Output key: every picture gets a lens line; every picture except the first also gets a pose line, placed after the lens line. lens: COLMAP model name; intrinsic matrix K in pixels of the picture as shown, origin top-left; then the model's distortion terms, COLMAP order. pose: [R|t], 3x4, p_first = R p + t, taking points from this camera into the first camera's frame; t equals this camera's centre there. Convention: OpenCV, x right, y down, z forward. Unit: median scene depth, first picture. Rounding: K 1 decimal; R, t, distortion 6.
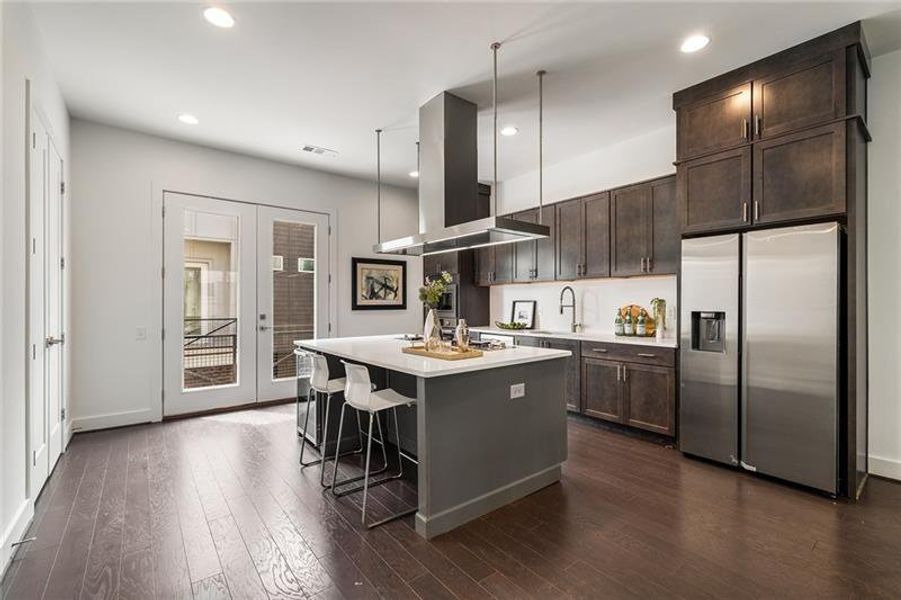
lens RADIAL K [[398.9, 0, 450.2], [0, 398.9, 302.1], [0, 0, 1]] dist [0.002321, -0.001255]
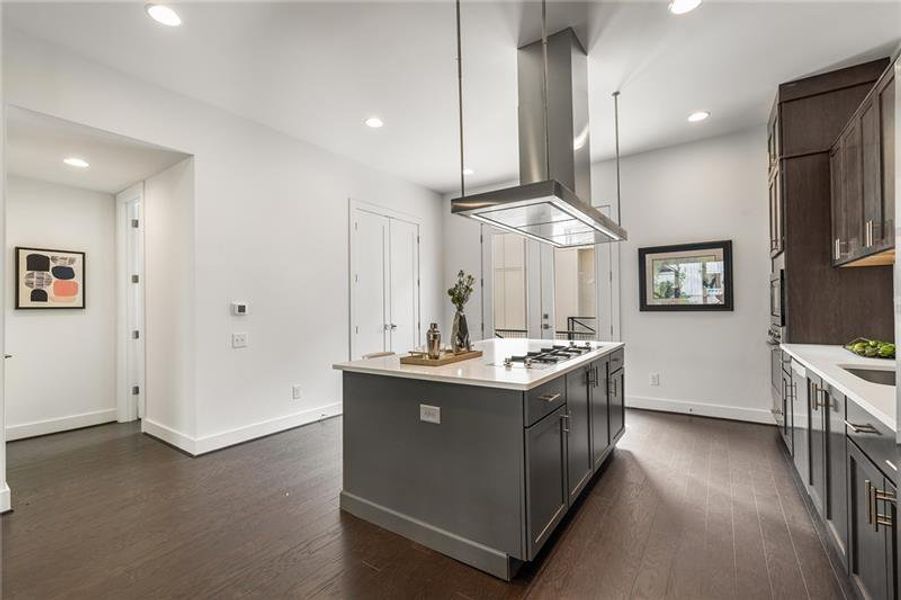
lens RADIAL K [[398.9, 0, 447.2], [0, 398.9, 302.3], [0, 0, 1]] dist [0.002321, -0.001255]
pose [[0.283370, -0.009474, -0.958964, 0.443014], [0.013652, 0.999890, -0.005844, 0.000929], [0.958913, -0.011435, 0.283469, 0.373747]]
